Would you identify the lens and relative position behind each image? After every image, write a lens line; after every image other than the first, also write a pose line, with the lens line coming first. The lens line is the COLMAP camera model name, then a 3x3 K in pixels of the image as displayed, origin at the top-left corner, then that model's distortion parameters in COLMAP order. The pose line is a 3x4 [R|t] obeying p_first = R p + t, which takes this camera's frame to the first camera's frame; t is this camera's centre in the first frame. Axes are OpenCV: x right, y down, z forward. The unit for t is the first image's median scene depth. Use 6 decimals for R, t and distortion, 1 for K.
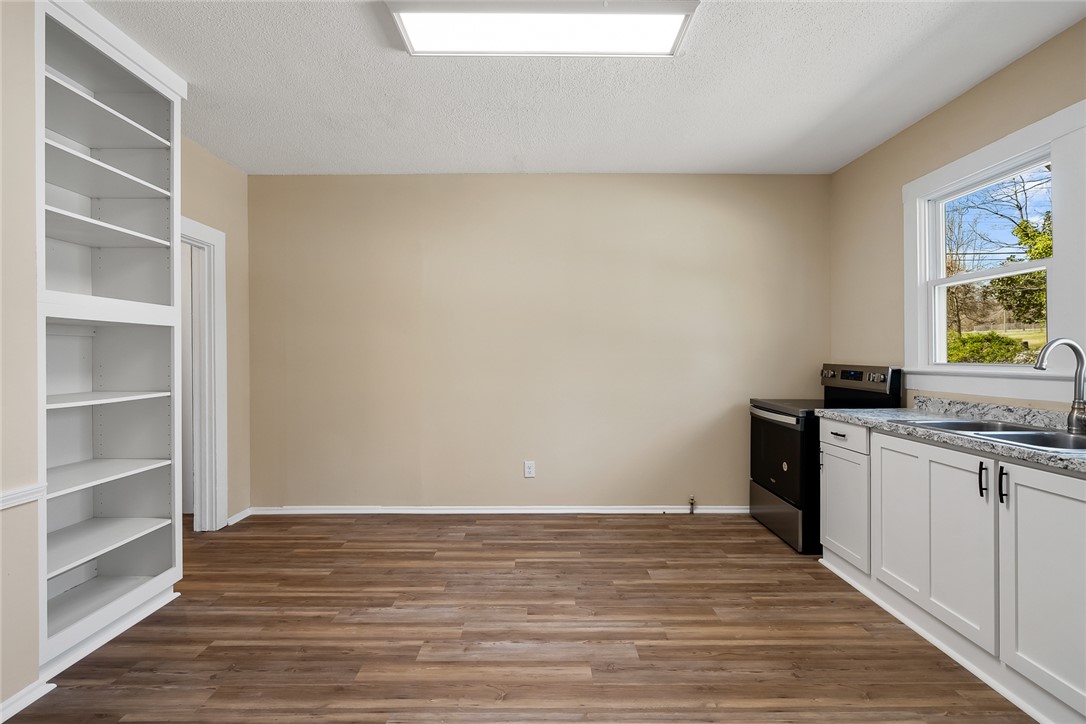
lens RADIAL K [[516.2, 0, 543.0], [0, 516.2, 362.0], [0, 0, 1]] dist [0.000253, 0.000044]
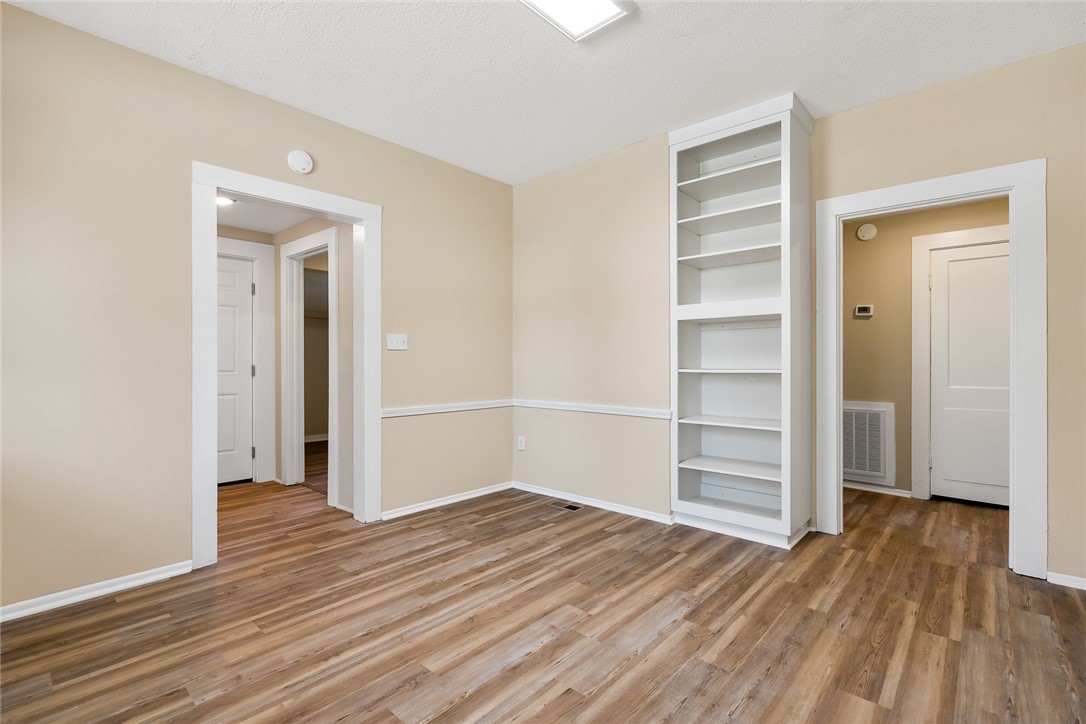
lens RADIAL K [[494.0, 0, 543.0], [0, 494.0, 362.0], [0, 0, 1]] dist [0.005234, 0.000454]
pose [[-0.675480, 0.002366, -0.737375, 0.526070], [-0.004128, 0.999967, 0.006990, 0.038365], [0.737367, 0.007766, -0.675448, 1.515047]]
